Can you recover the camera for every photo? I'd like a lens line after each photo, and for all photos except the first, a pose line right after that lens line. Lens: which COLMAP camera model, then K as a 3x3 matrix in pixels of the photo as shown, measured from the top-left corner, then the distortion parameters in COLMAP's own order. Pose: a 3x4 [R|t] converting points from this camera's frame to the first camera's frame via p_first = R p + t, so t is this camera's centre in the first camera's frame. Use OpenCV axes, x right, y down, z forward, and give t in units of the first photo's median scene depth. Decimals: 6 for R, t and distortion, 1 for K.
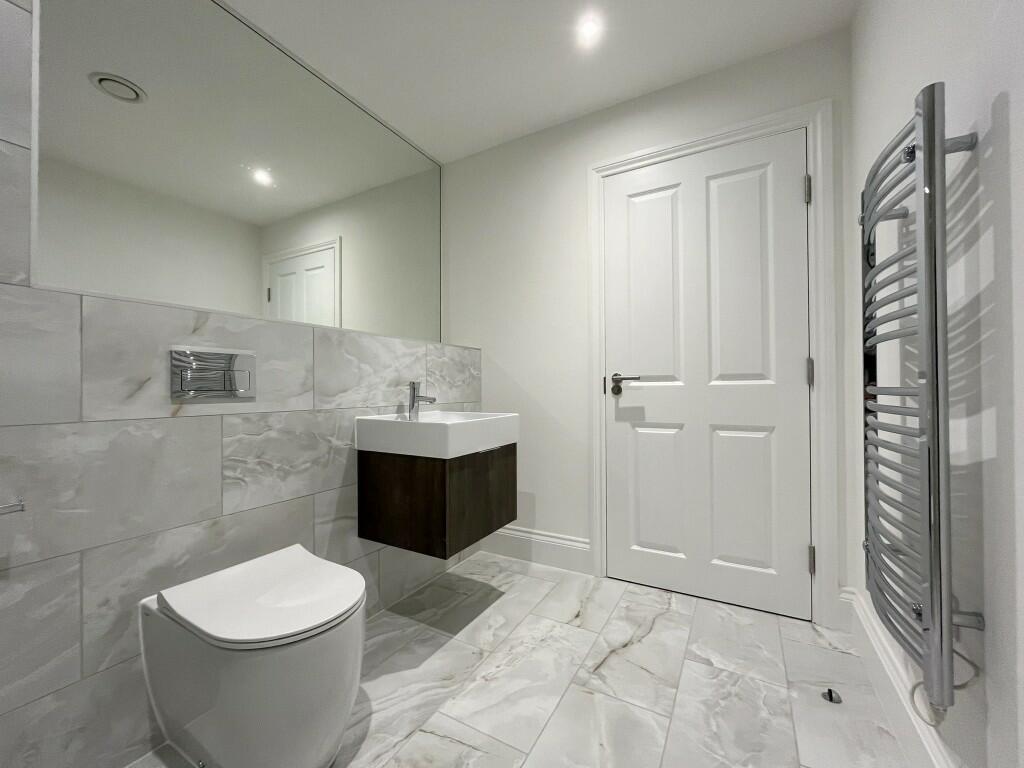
lens RADIAL K [[413.3, 0, 512.0], [0, 413.3, 384.0], [0, 0, 1]] dist [-0.002047, -0.000060]
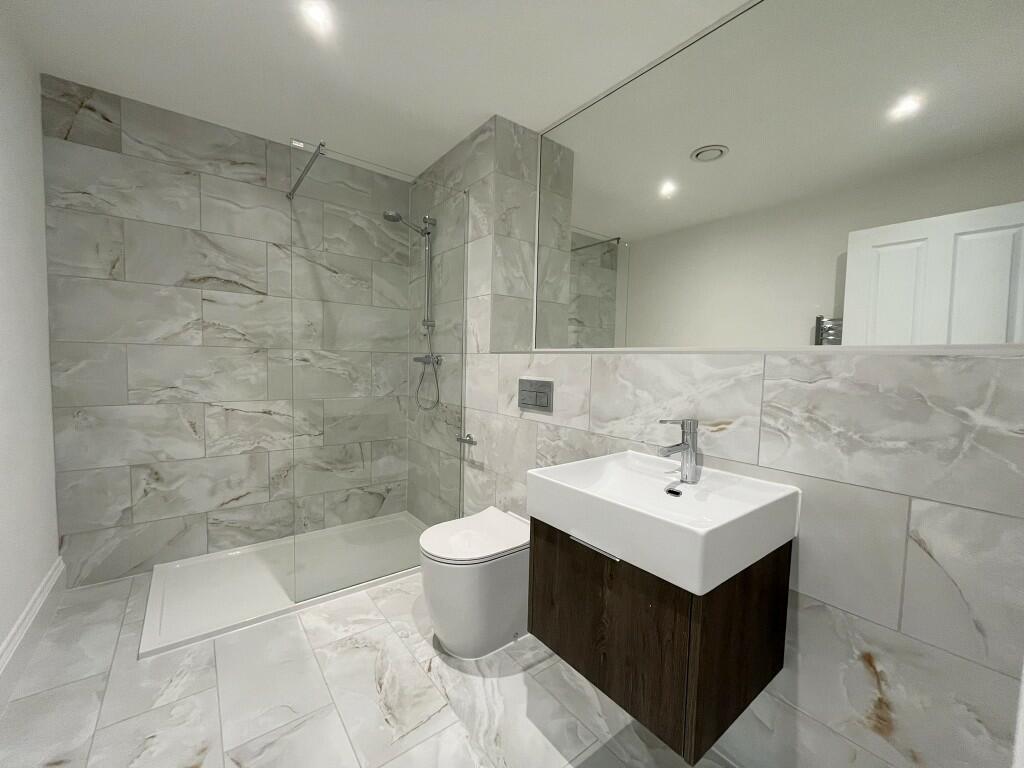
lens RADIAL K [[413.3, 0, 512.0], [0, 413.3, 384.0], [0, 0, 1]] dist [-0.002047, -0.000060]
pose [[-0.391443, 0.049377, -0.918877, 0.577510], [-0.010317, 0.998261, 0.058038, -0.120599], [0.920145, 0.032199, -0.390253, 1.229335]]
